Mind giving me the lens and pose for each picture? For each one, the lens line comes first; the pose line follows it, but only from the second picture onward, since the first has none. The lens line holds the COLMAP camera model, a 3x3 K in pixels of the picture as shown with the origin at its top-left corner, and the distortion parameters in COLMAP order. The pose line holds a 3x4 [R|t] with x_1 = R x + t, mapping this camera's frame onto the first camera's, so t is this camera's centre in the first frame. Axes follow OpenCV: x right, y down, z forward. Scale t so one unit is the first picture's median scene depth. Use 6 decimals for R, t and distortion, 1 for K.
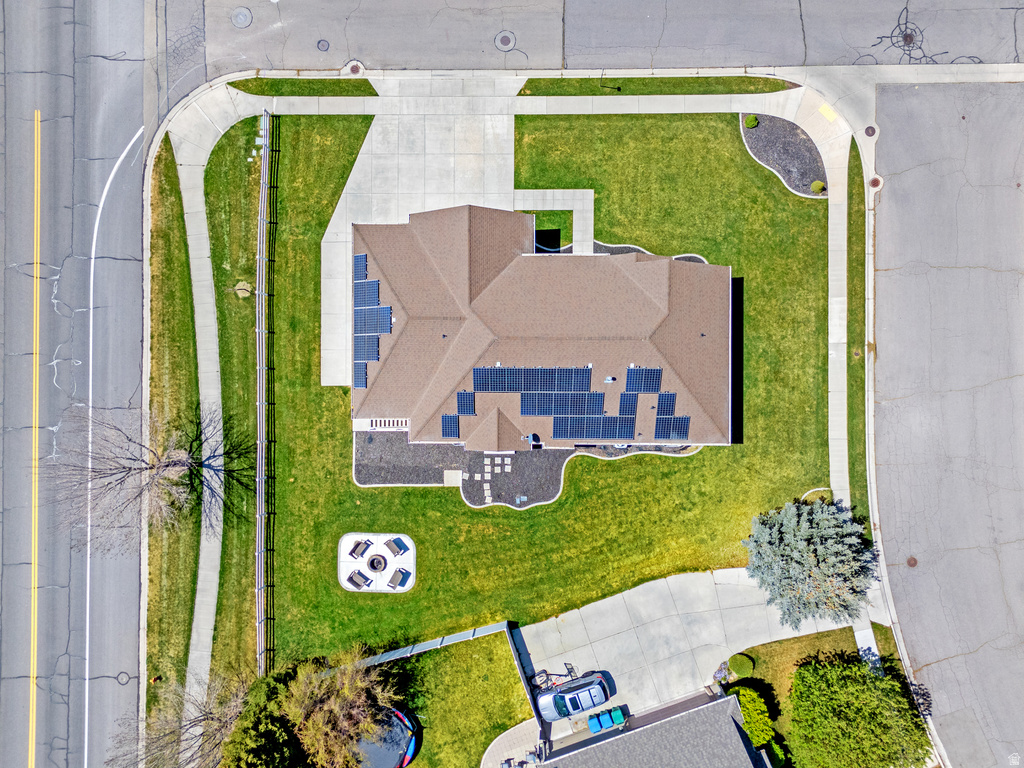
lens RADIAL K [[752.8, 0, 513.4], [0, 752.8, 380.1], [0, 0, 1]] dist [0.062285, -0.061055]
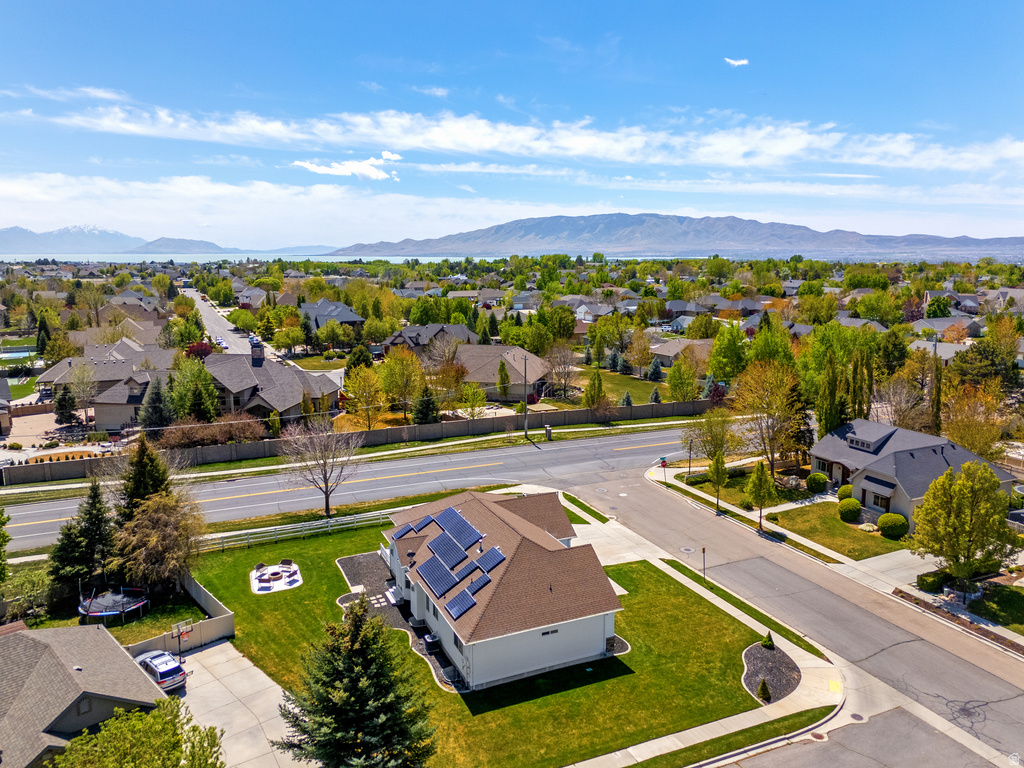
lens RADIAL K [[752.8, 0, 513.4], [0, 752.8, 380.1], [0, 0, 1]] dist [0.062285, -0.061055]
pose [[0.408345, 0.166395, -0.897534, 1.032278], [-0.912827, 0.076134, -0.401187, 0.359316], [0.001577, 0.983116, 0.182979, 0.457494]]
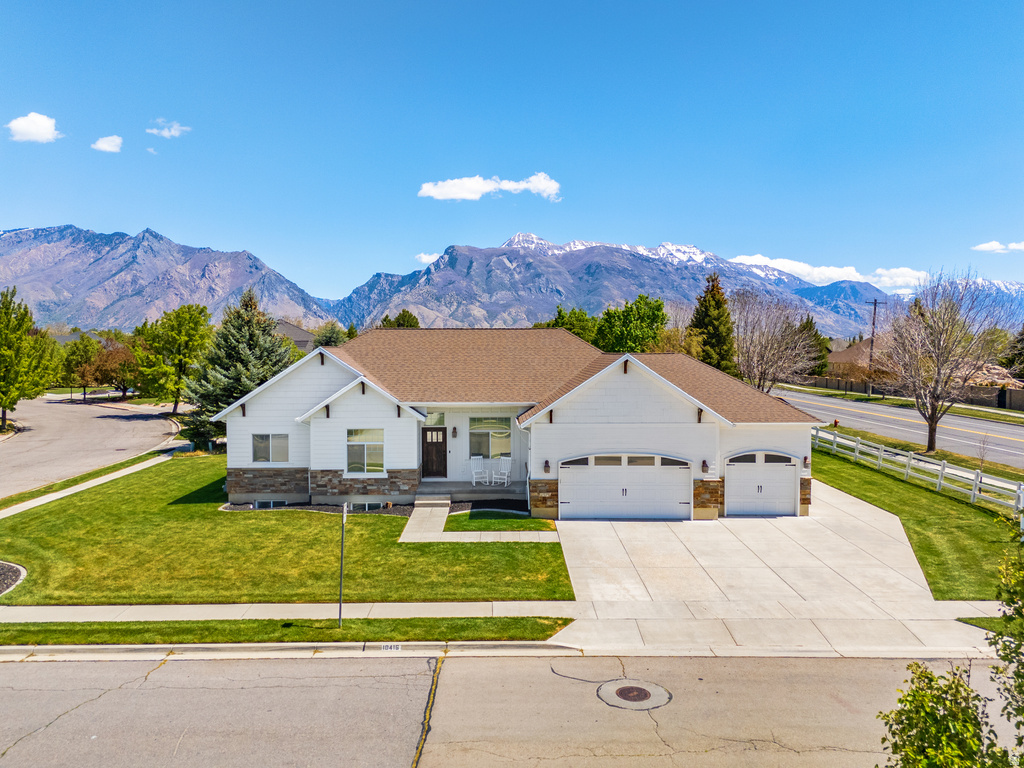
lens RADIAL K [[752.8, 0, 513.4], [0, 752.8, 380.1], [0, 0, 1]] dist [0.062285, -0.061055]
pose [[-0.999682, 0.014274, -0.020780, 0.039479], [-0.021342, -0.040401, 0.998956, -0.733842], [0.013419, 0.999082, 0.040692, 0.874123]]
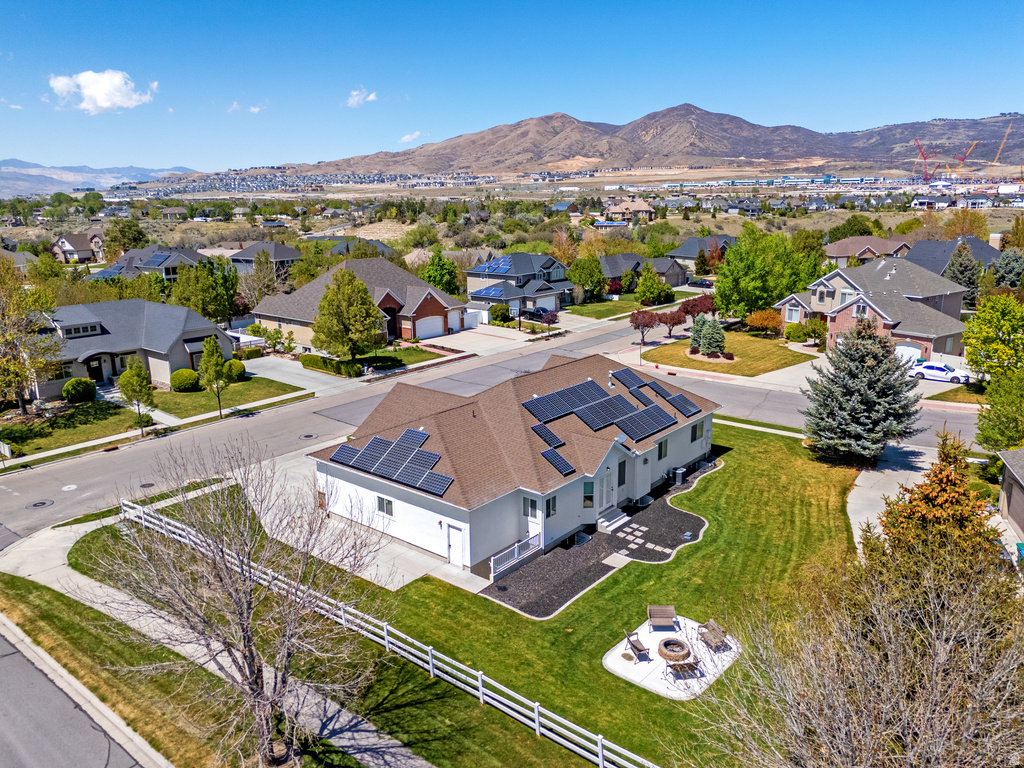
lens RADIAL K [[752.8, 0, 513.4], [0, 752.8, 380.1], [0, 0, 1]] dist [0.062285, -0.061055]
pose [[0.629523, -0.174259, 0.757189, -0.660181], [0.776973, 0.145976, -0.612376, 0.470461], [-0.003819, 0.973820, 0.227290, 0.665860]]
